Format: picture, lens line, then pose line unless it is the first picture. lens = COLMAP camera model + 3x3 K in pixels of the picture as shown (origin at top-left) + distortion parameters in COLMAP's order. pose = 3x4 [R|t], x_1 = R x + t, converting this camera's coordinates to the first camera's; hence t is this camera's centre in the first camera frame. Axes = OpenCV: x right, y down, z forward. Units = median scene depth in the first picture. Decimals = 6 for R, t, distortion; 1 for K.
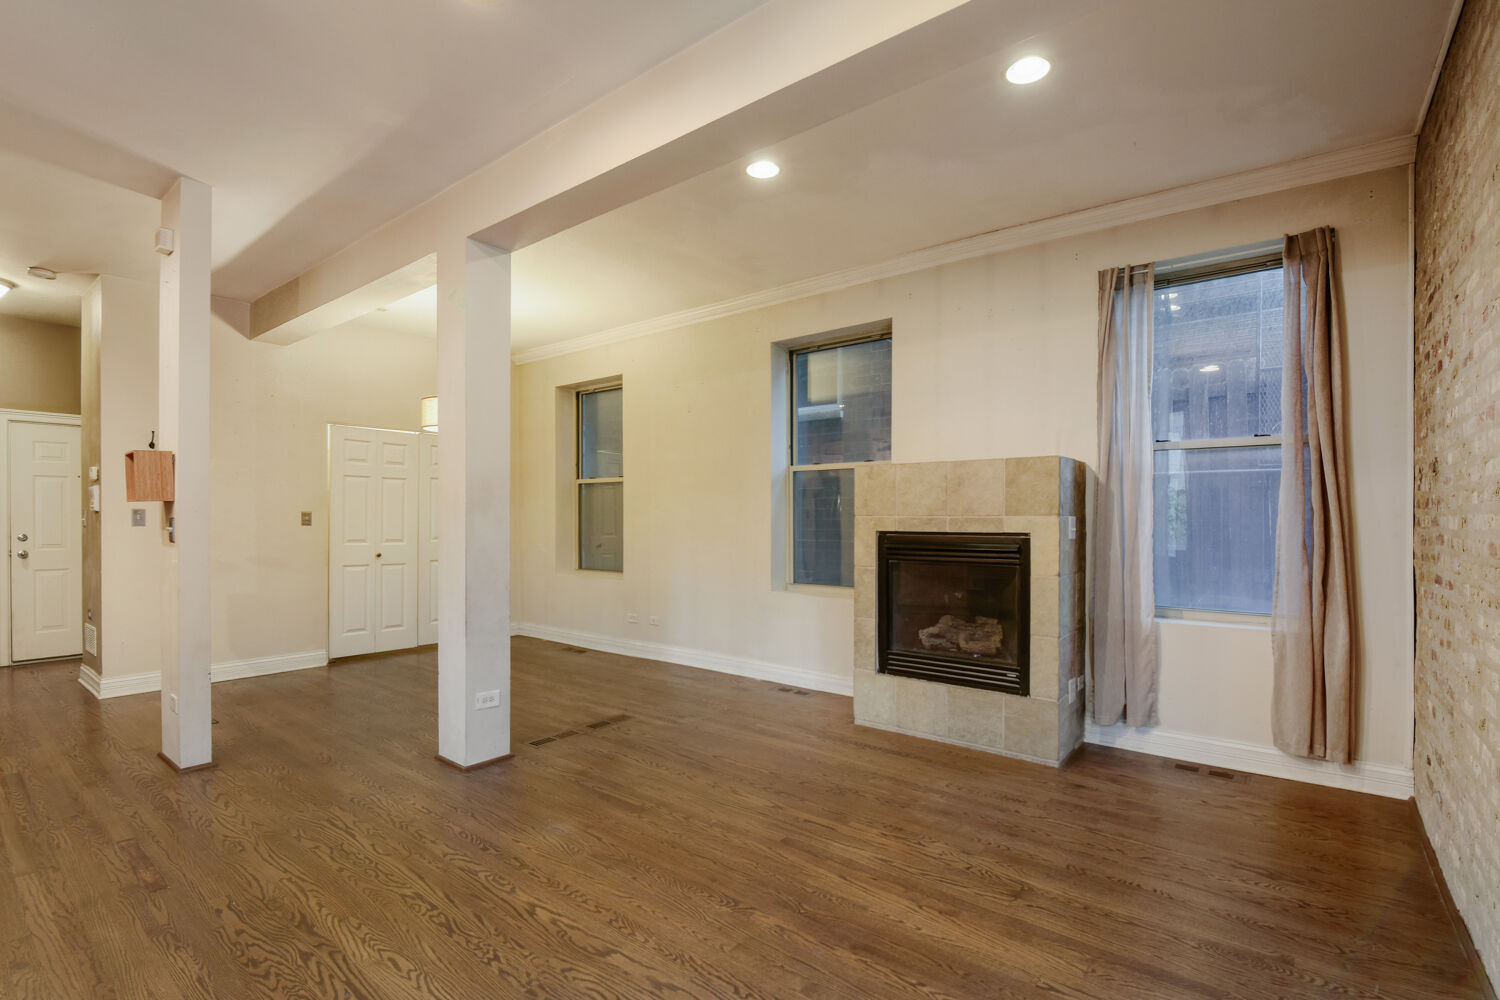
lens RADIAL K [[679.1, 0, 746.9], [0, 679.1, 516.2], [0, 0, 1]] dist [-0.000328, -0.001120]
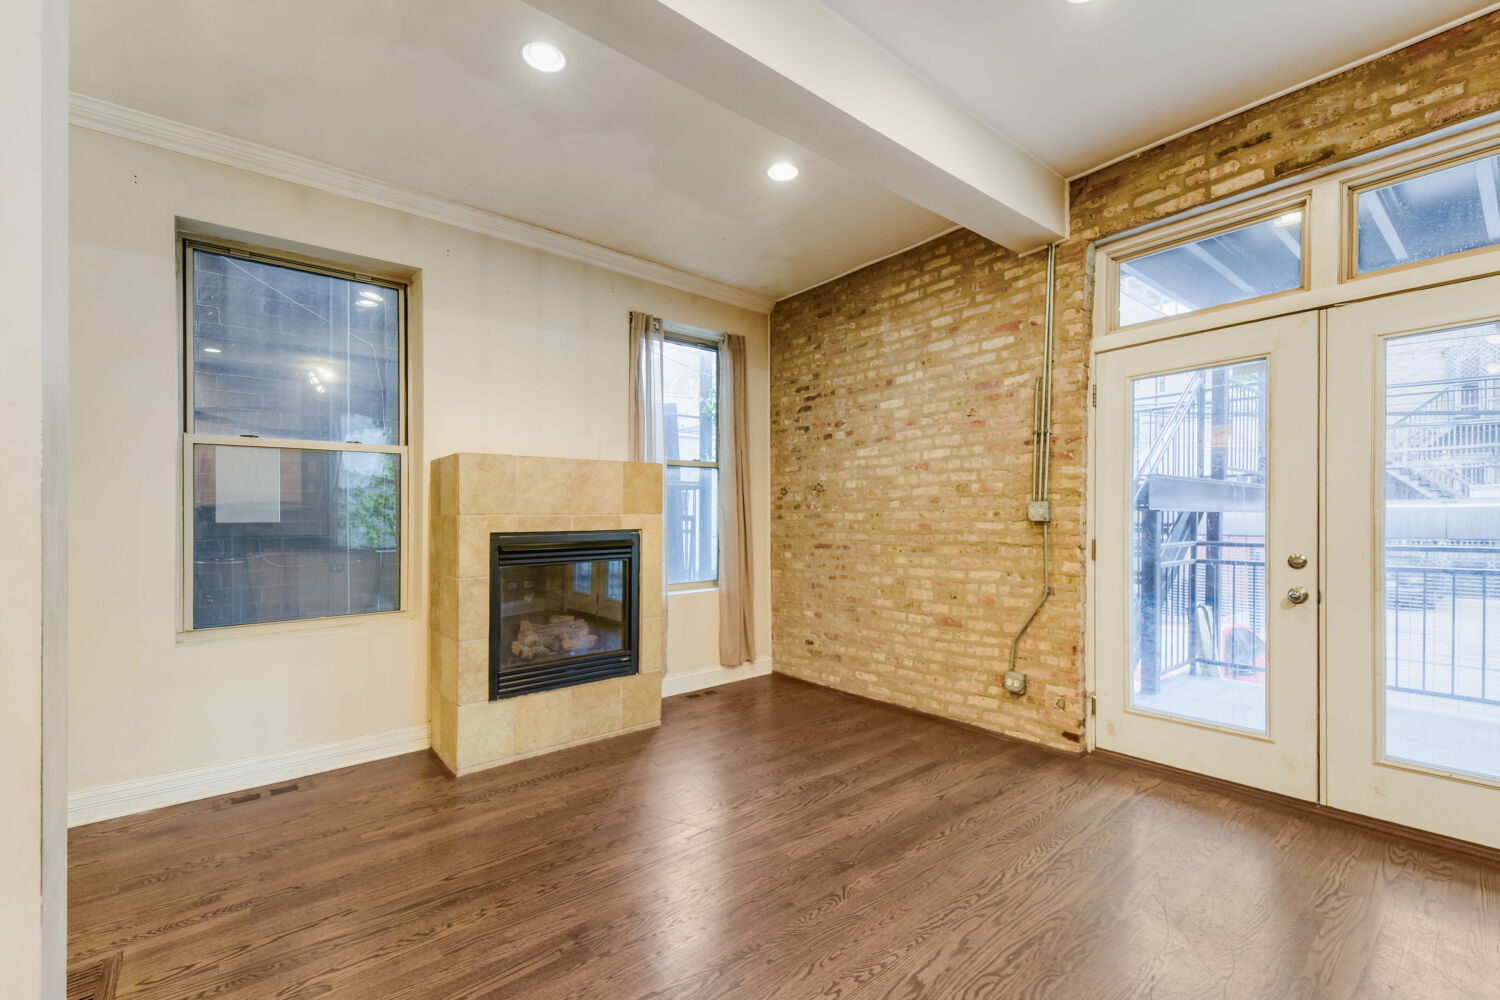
lens RADIAL K [[657.2, 0, 786.8], [0, 657.2, 510.2], [0, 0, 1]] dist [0.032161, -0.011450]
pose [[0.184552, 0.004204, 0.982814, -0.603514], [0.009970, 0.999931, -0.006149, 0.002542], [-0.982772, 0.010933, 0.184498, 0.533526]]
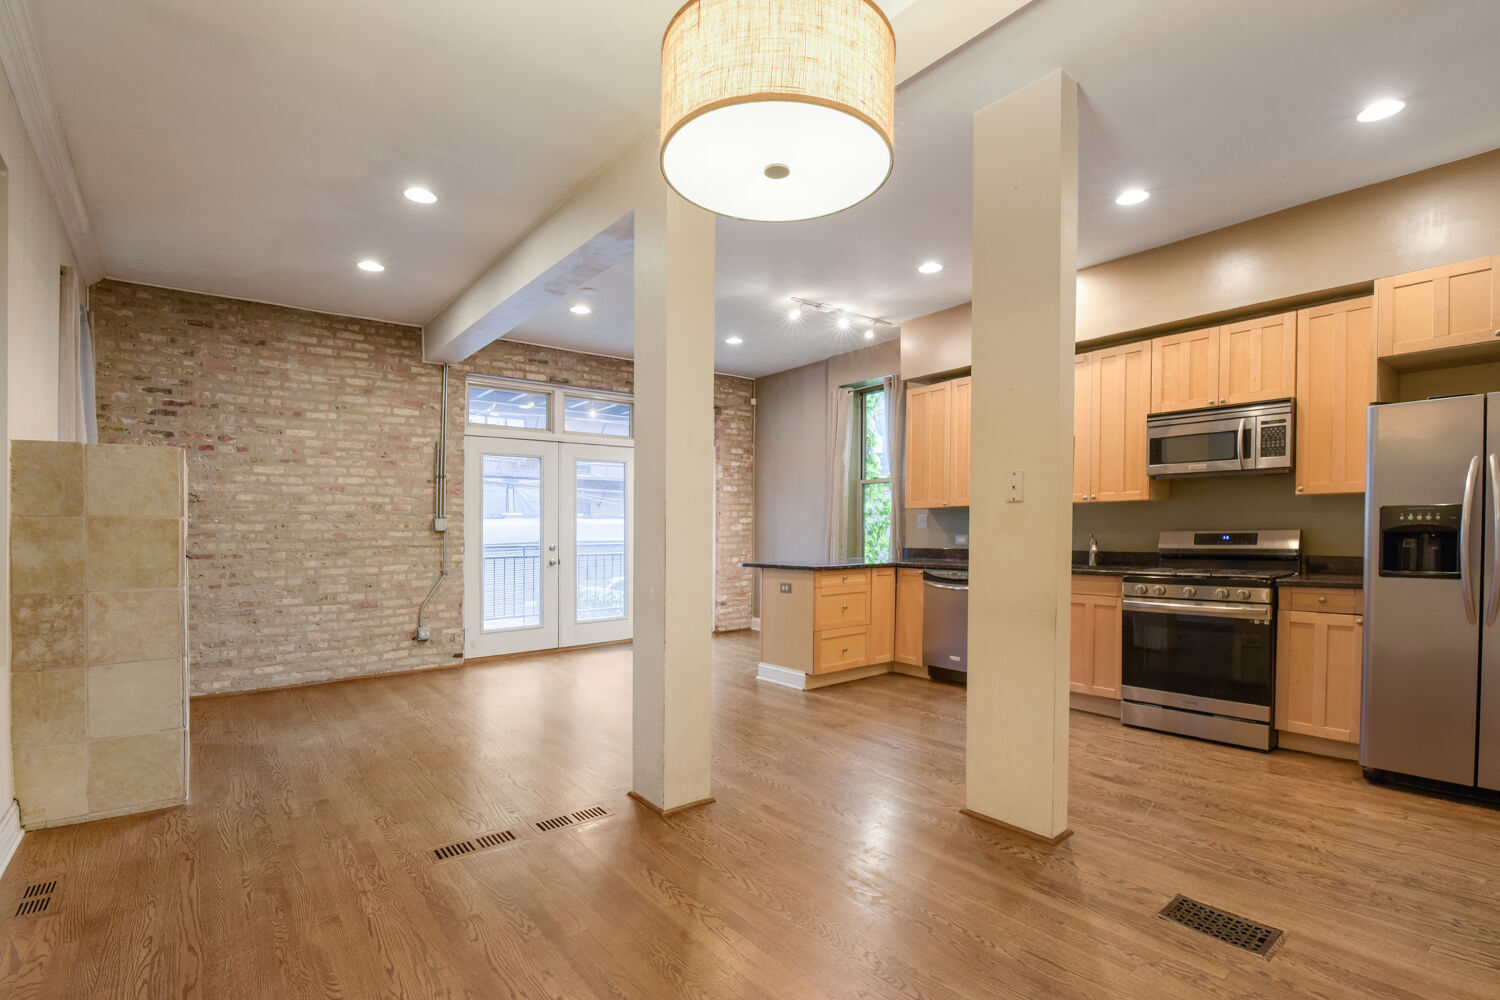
lens RADIAL K [[704.6, 0, 744.3], [0, 704.6, 542.5], [0, 0, 1]] dist [0.001076, -0.009413]
pose [[-0.974176, -0.001713, 0.225784, -0.670360], [0.002090, 0.999860, 0.016601, 0.017301], [-0.225780, 0.016644, -0.974036, 1.795707]]
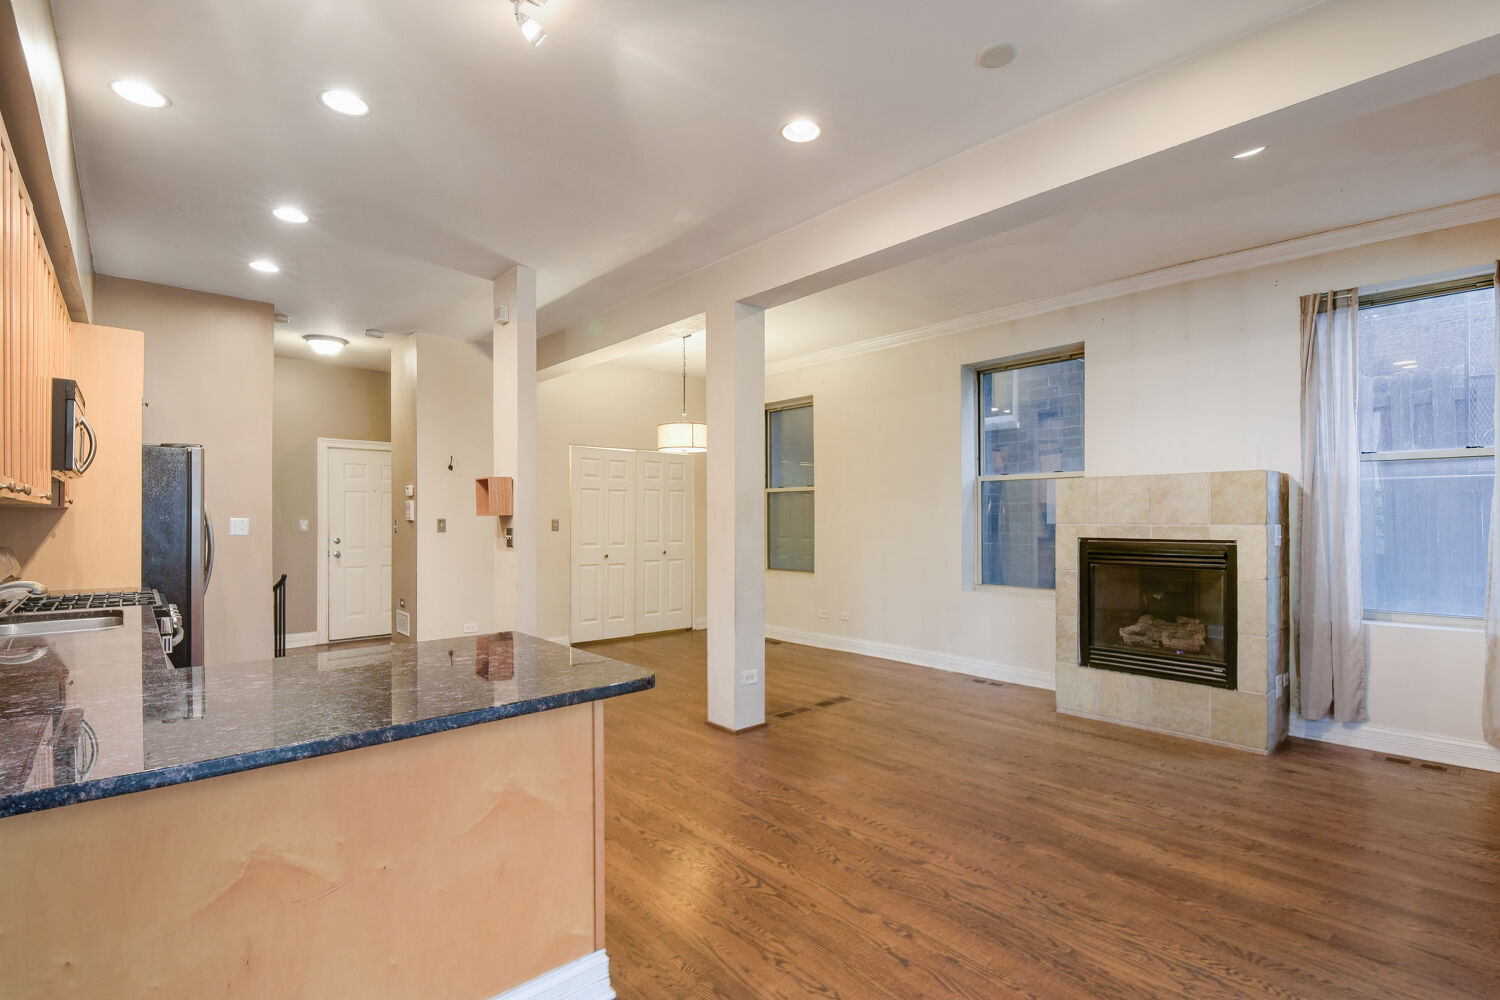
lens RADIAL K [[678.8, 0, 758.8], [0, 678.8, 510.8], [0, 0, 1]] dist [-0.001726, -0.007145]
pose [[0.987067, -0.006166, -0.160190, -0.160523], [0.005018, 0.999959, -0.007570, -0.017788], [0.160230, 0.006668, 0.987057, -0.192012]]
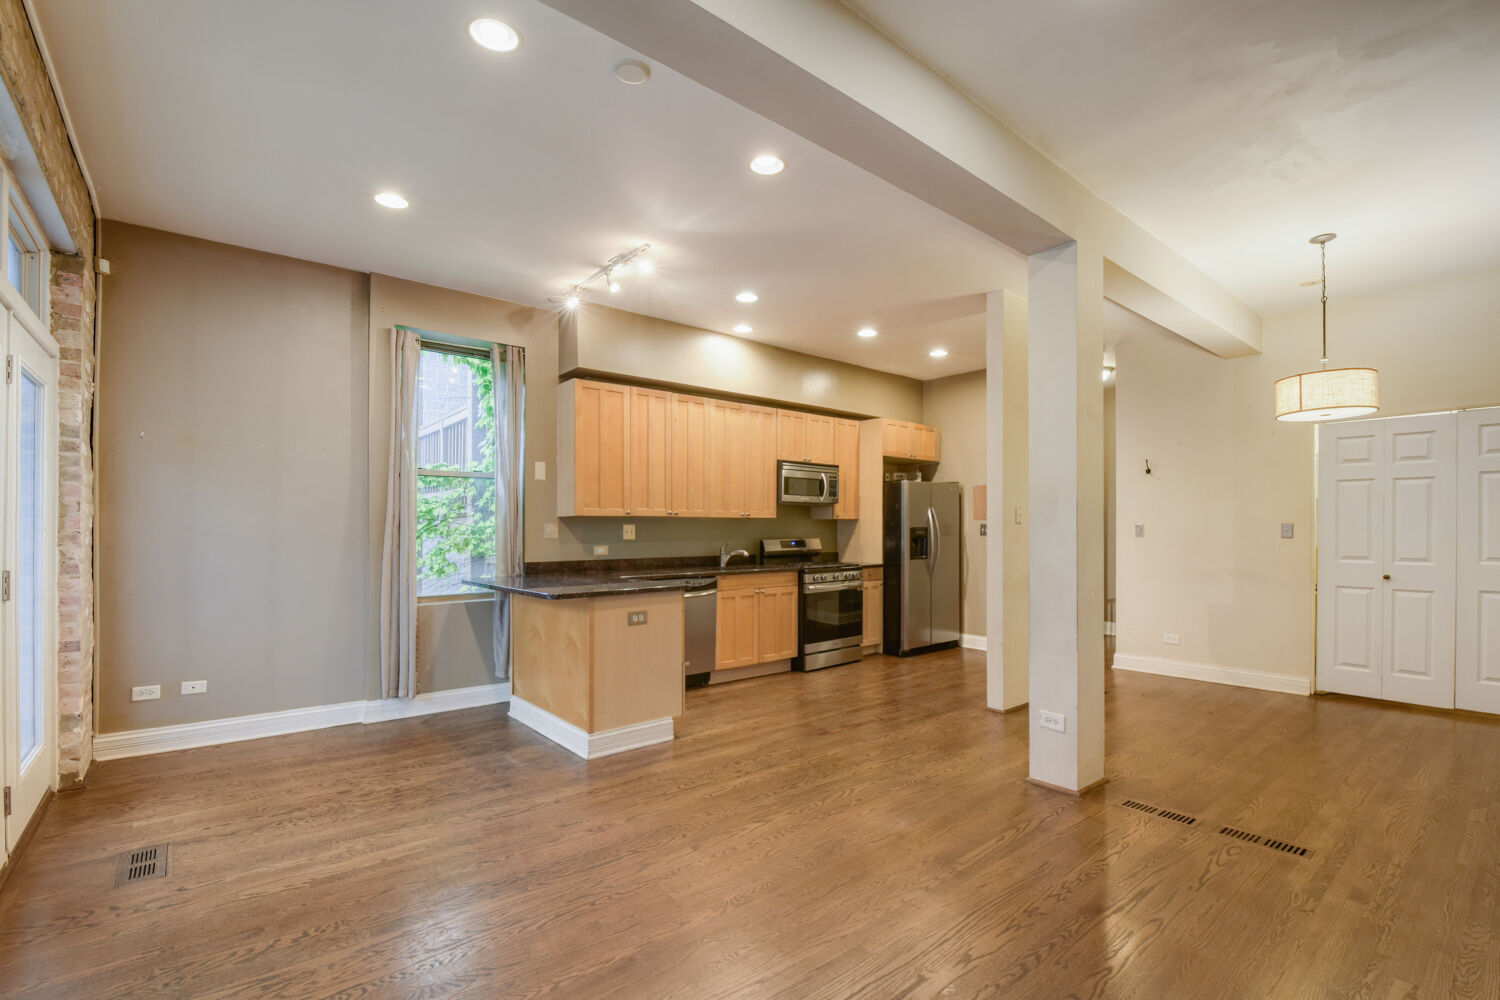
lens RADIAL K [[672.9, 0, 771.3], [0, 672.9, 533.8], [0, 0, 1]] dist [-0.004877, -0.010356]
pose [[-0.181756, 0.000447, -0.983344, 0.587861], [0.005156, 0.999987, -0.000498, 0.005783], [0.983330, -0.005160, -0.181756, 0.748754]]
